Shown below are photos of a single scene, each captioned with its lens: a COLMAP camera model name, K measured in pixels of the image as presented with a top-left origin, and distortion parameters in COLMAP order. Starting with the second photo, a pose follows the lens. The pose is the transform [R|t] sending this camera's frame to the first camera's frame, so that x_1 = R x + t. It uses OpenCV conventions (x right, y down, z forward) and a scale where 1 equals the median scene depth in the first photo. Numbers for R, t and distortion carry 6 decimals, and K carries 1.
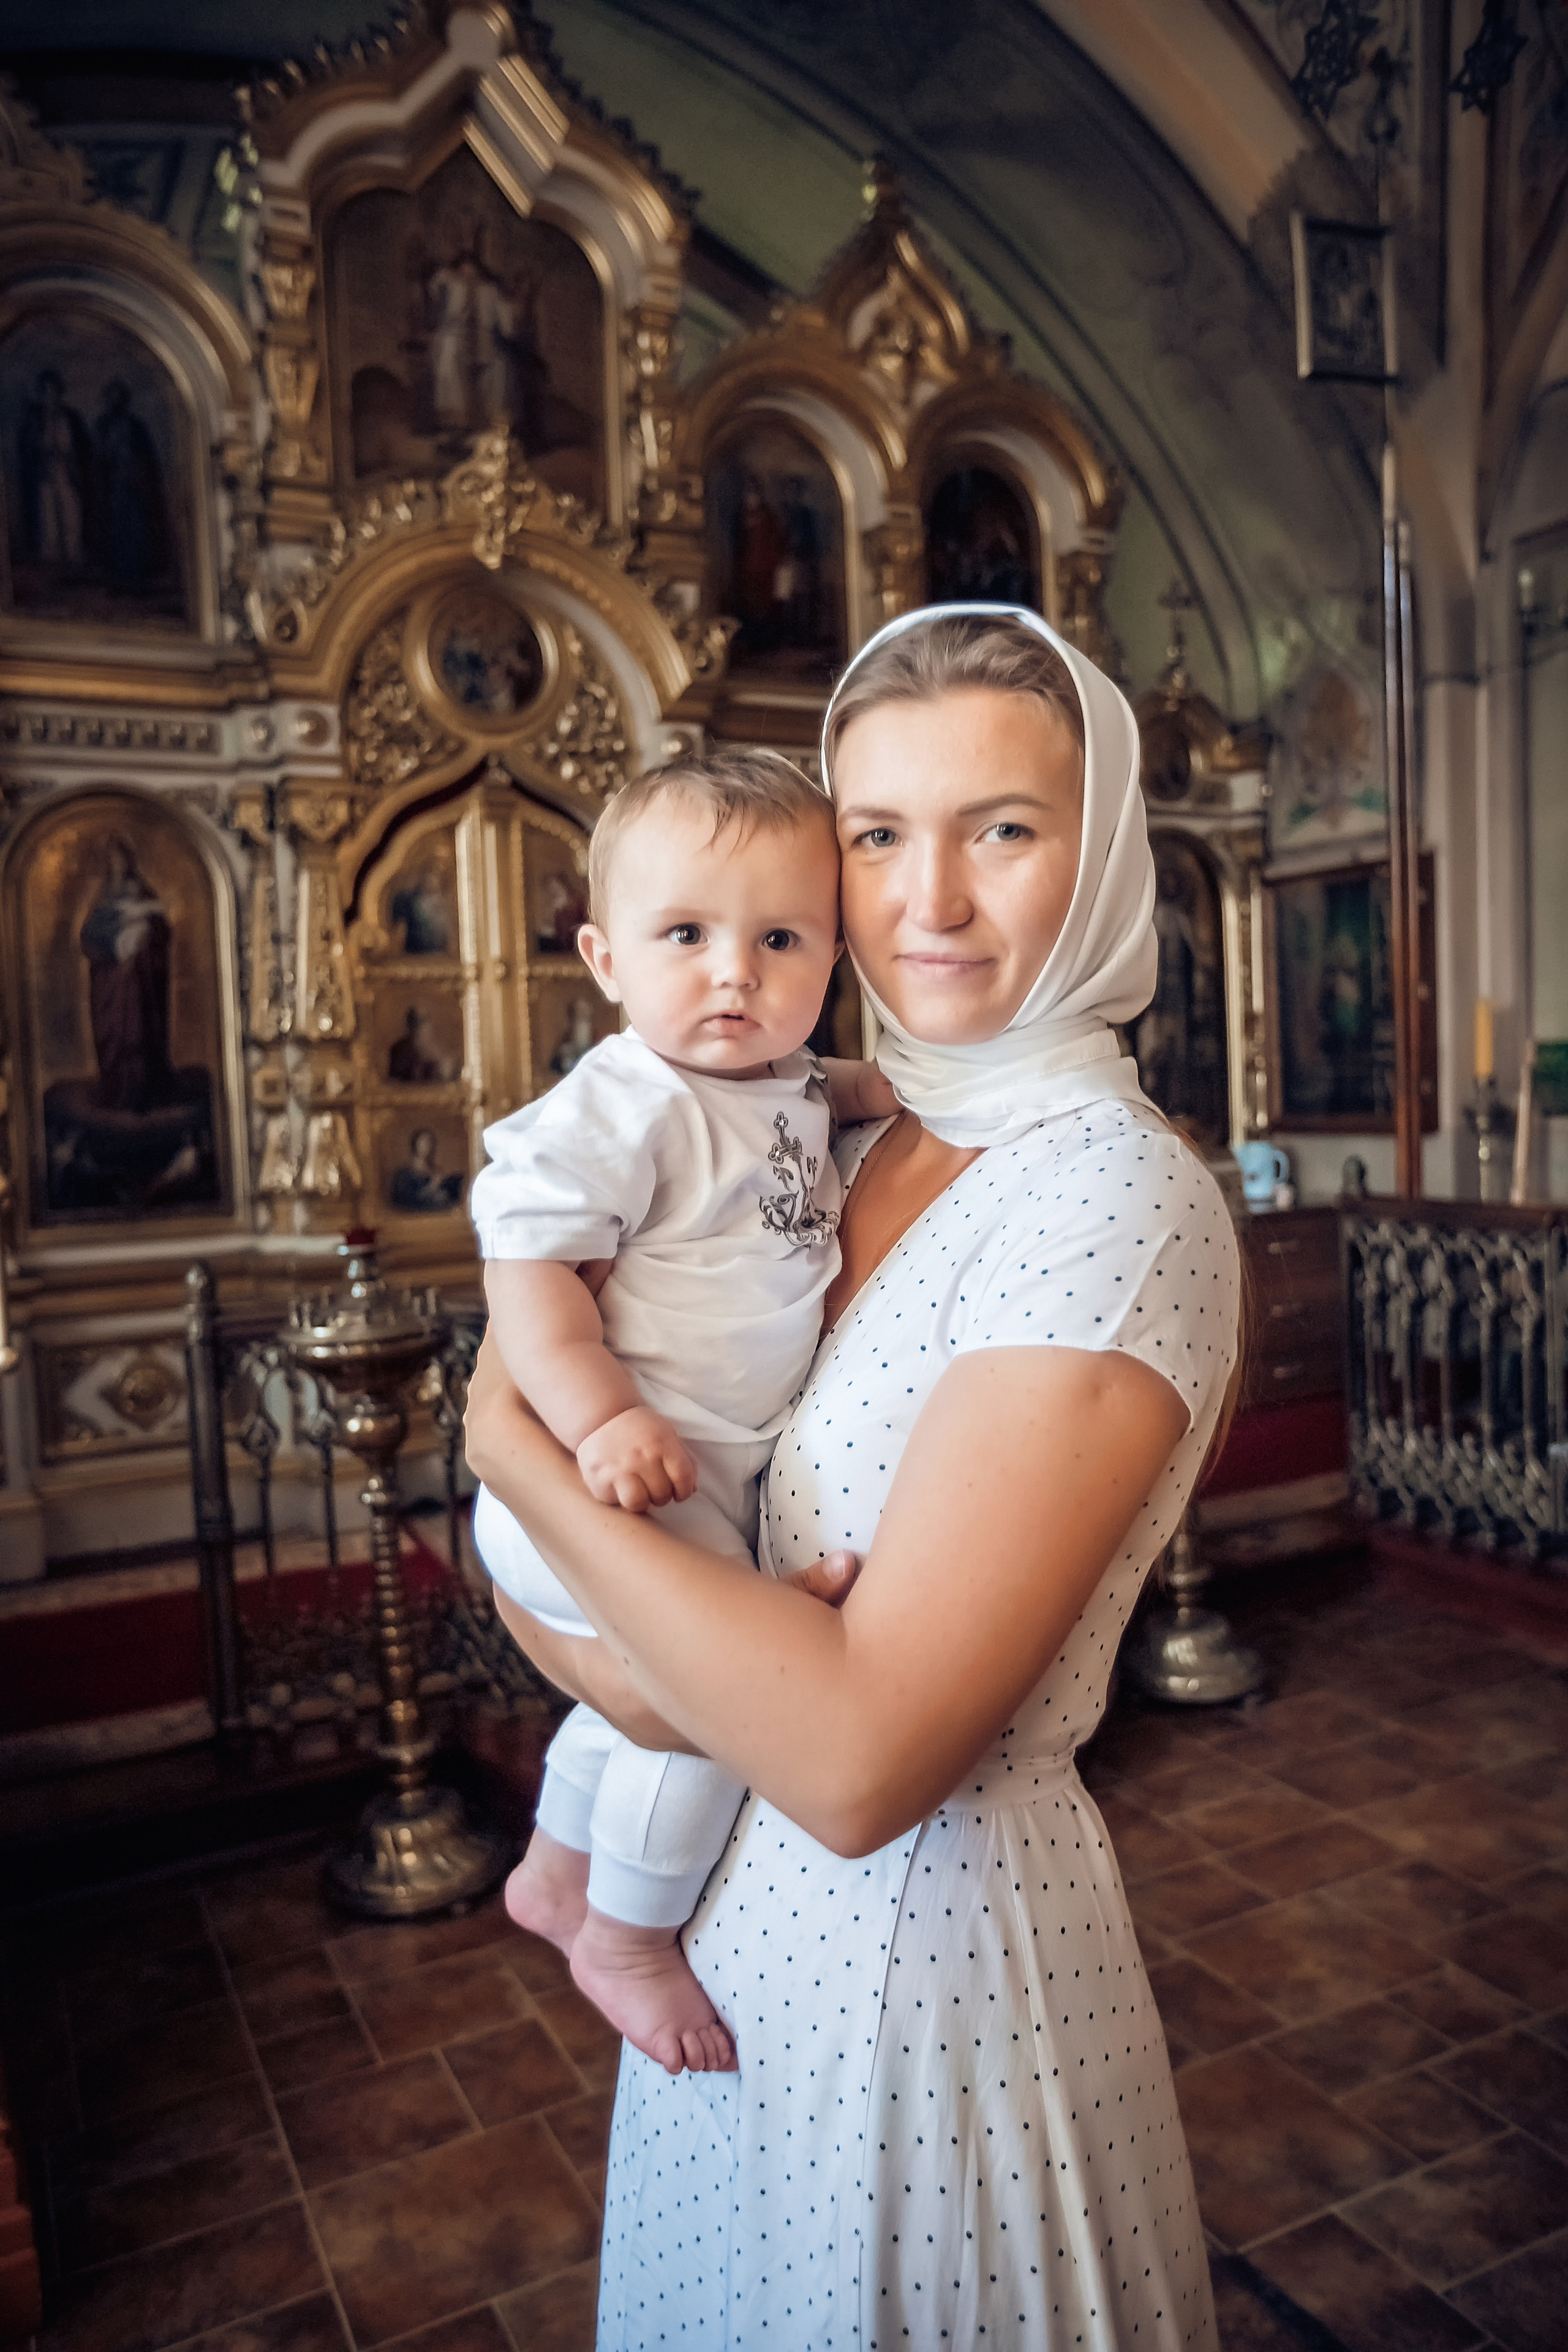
lens RADIAL K [[1641.9, 0, 827.7], [0, 1641.9, 1194.1], [0, 0, 1]] dist [-0.032752, 0.011676]
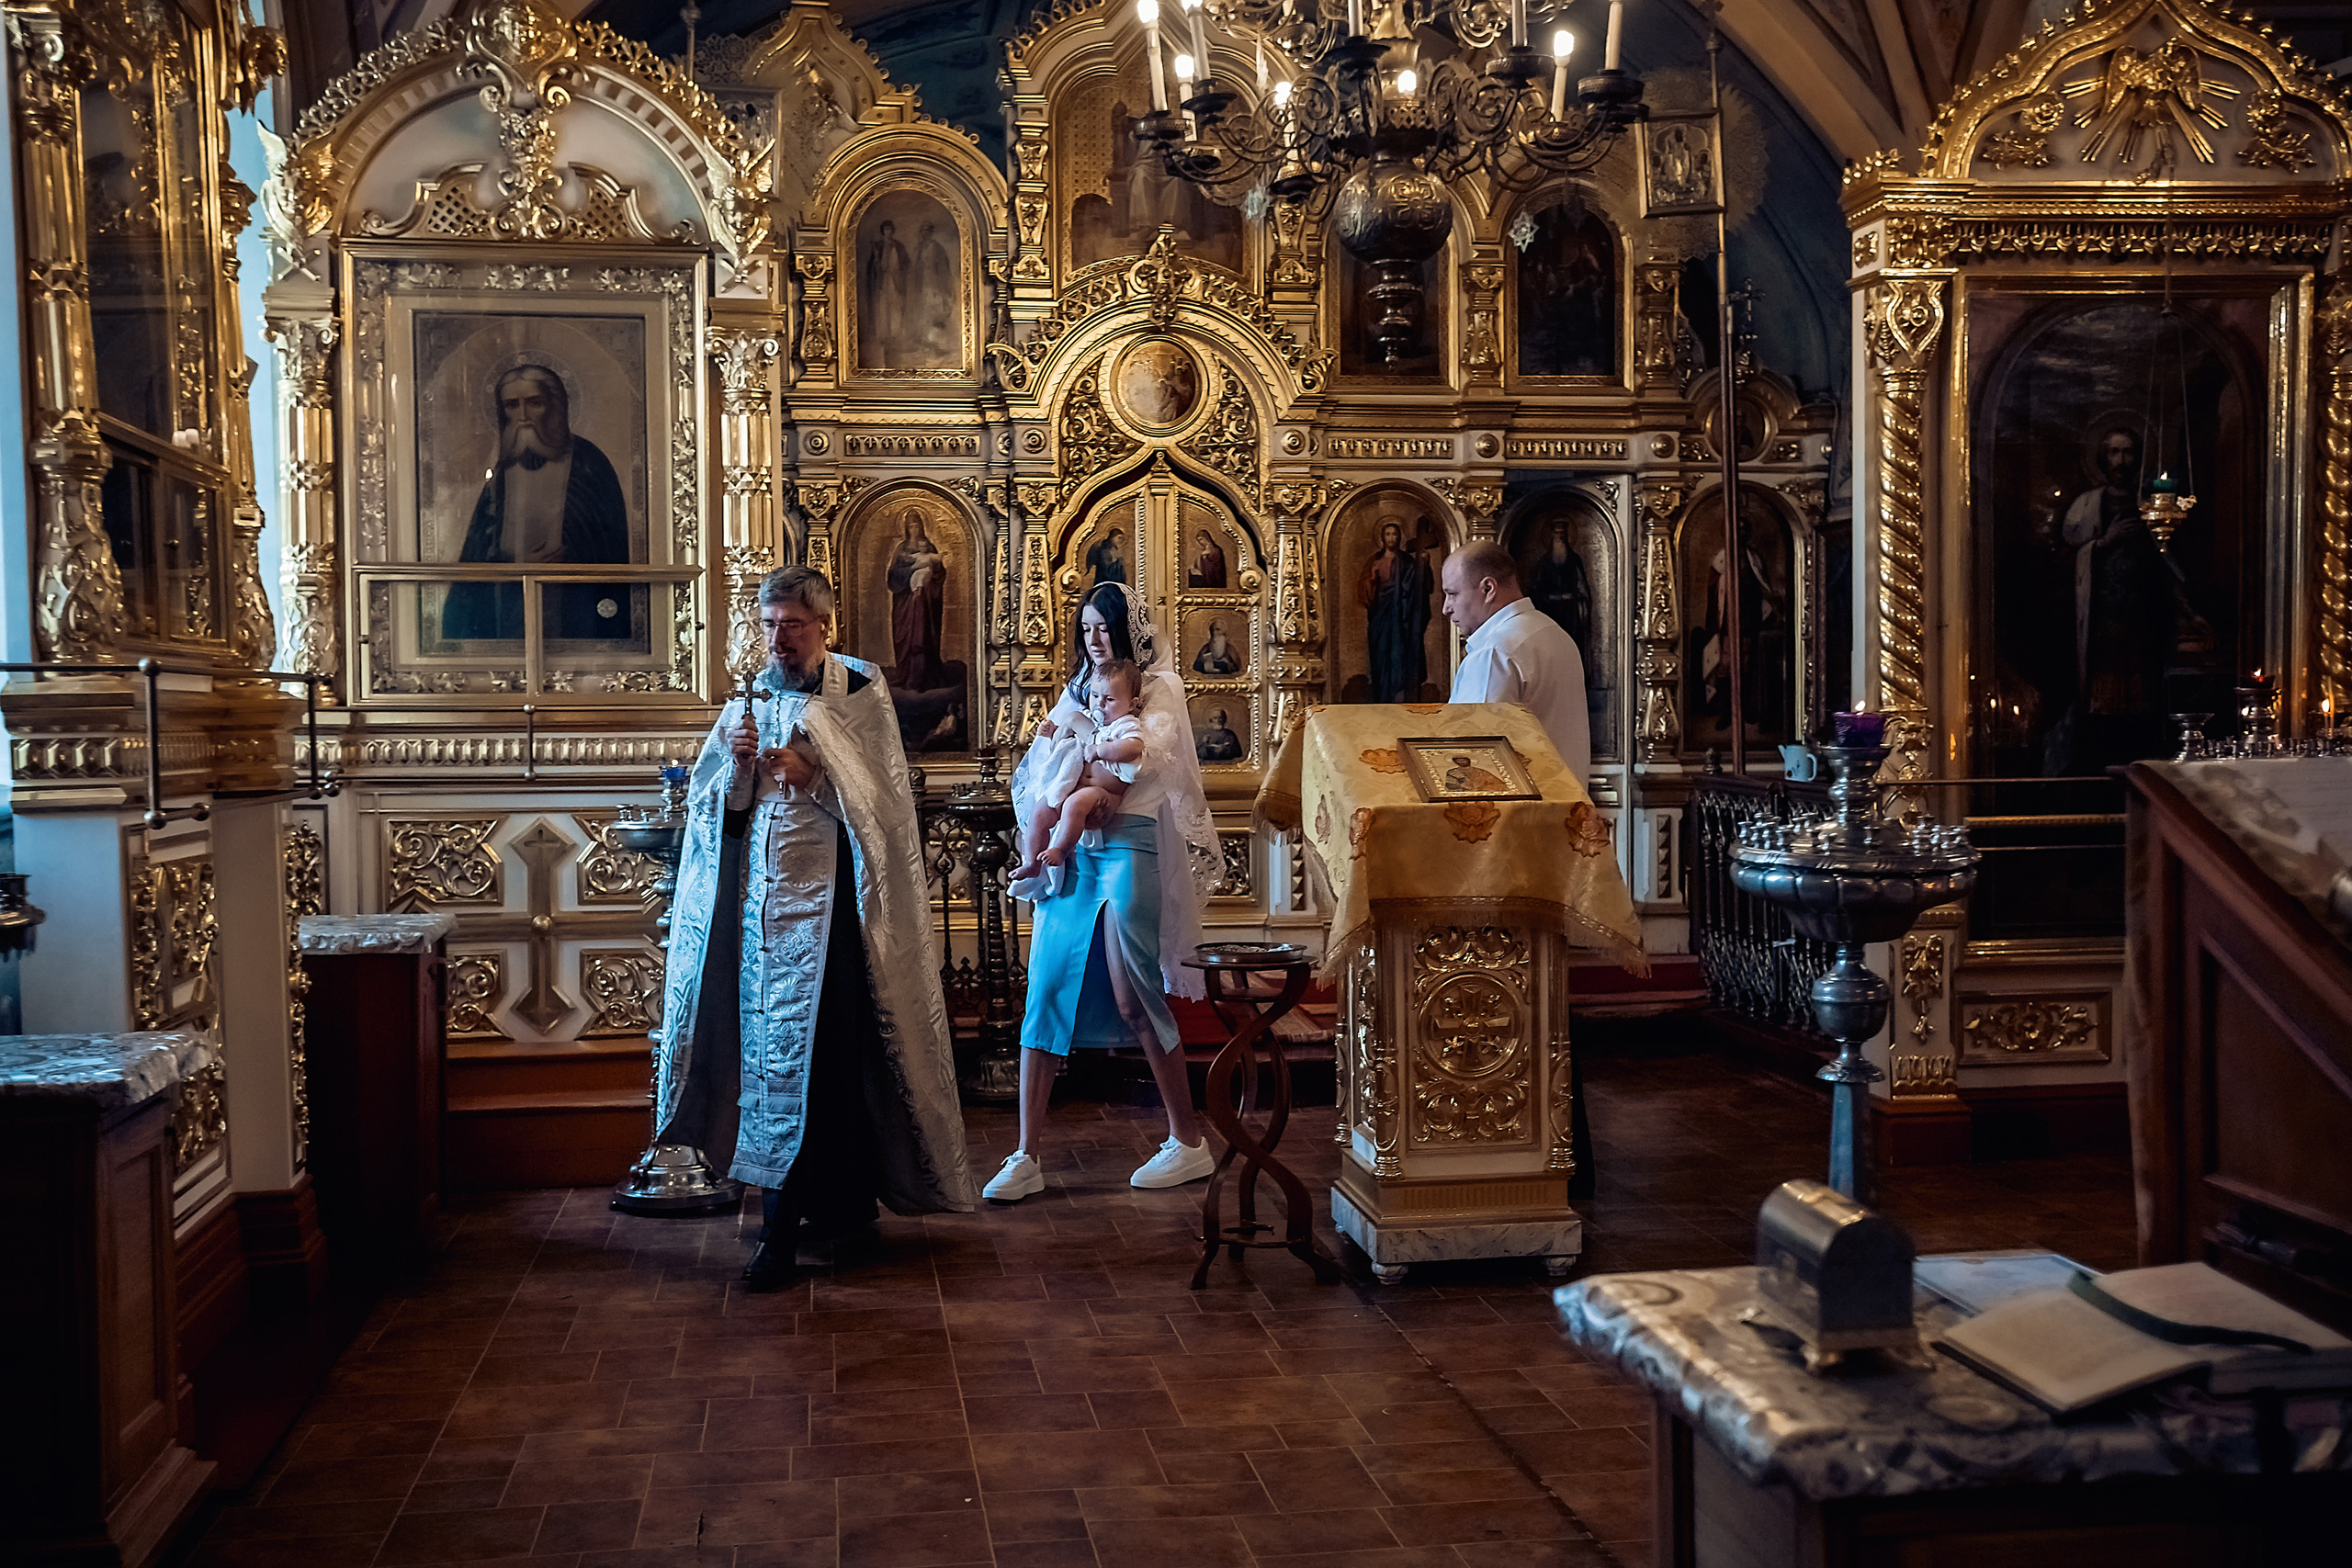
lens RADIAL K [[2440.1, 0, 1176.0], [0, 2440.1, 784.0], [0, 0, 1]] dist [0.045782, 0.003923]
pose [[0.939147, 0.042692, -0.340852, 0.569215], [-0.054821, 0.998157, -0.026028, 0.081515], [0.339113, 0.043130, 0.939757, -1.029147]]
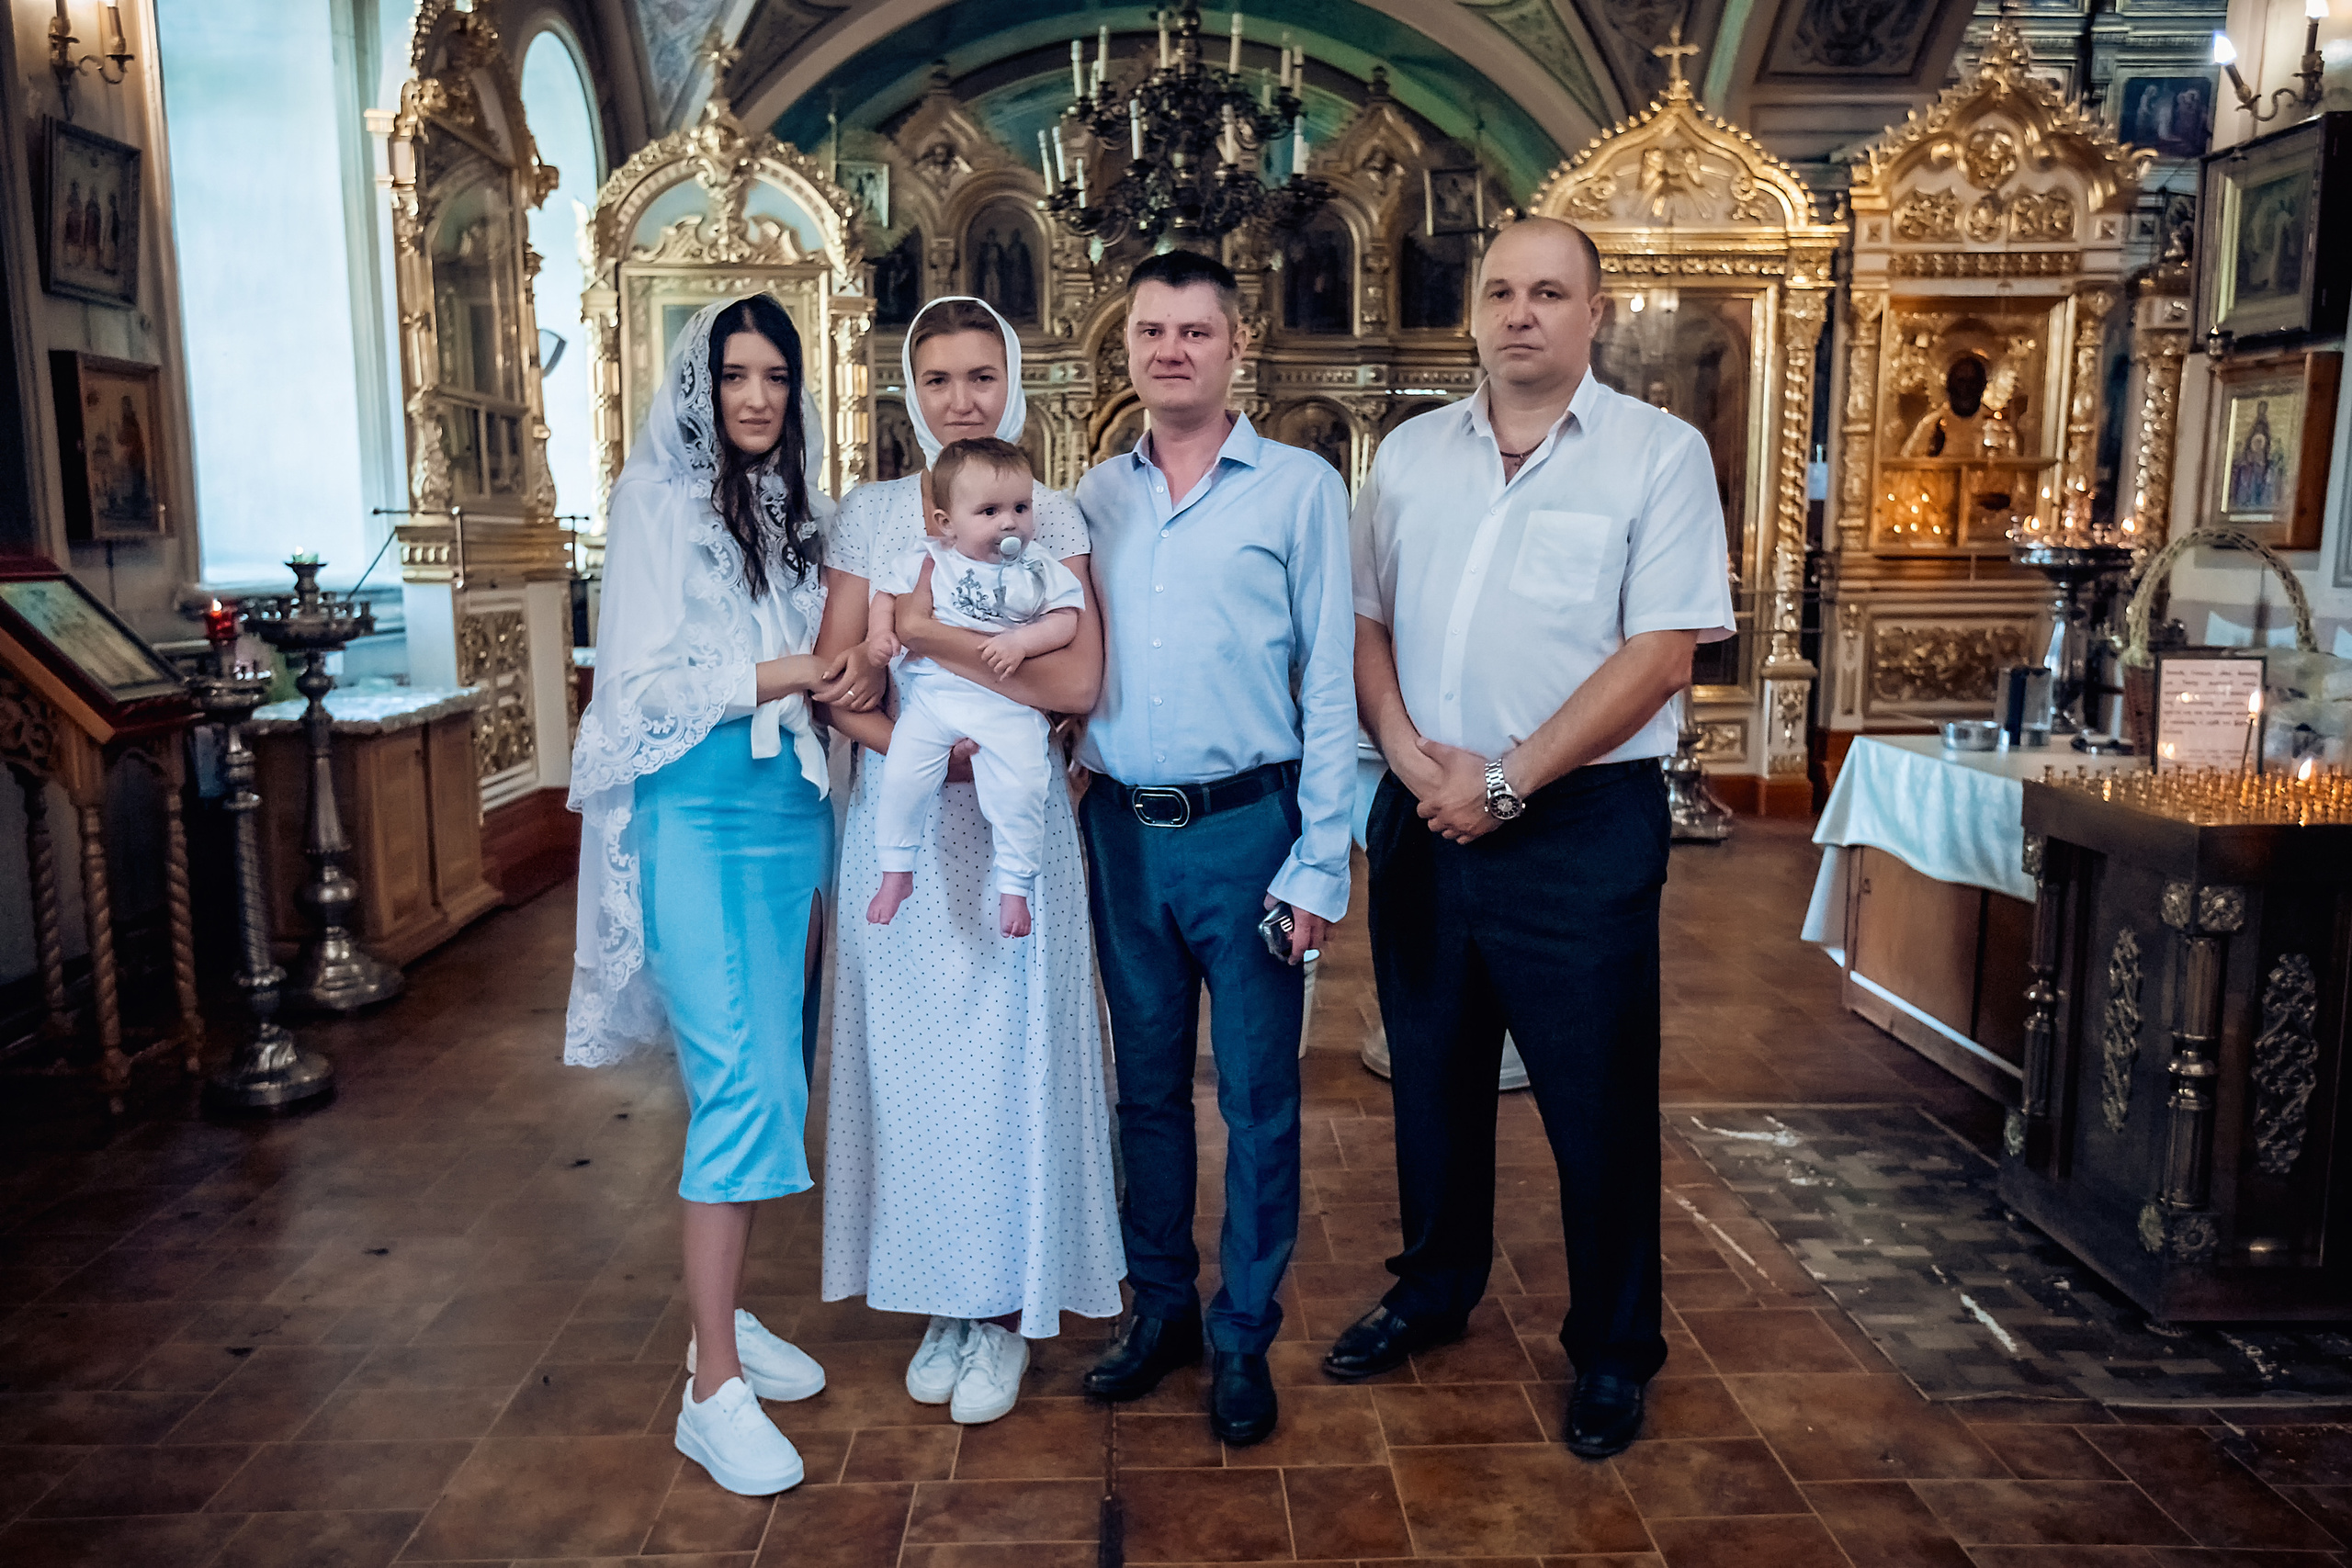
lens RADIAL K [[1806.0, 0, 1176.0], [0, 1806.0, 784.0], [0, 0, 1]] dist [0.001591, 0.001391]
pose [[0.895919, 0.104234, -0.431815, 0.978654], [-0.076073, 0.993722, 0.082036, 0.086820], [0.437655, -0.040648, 0.898224, -1.296569]]
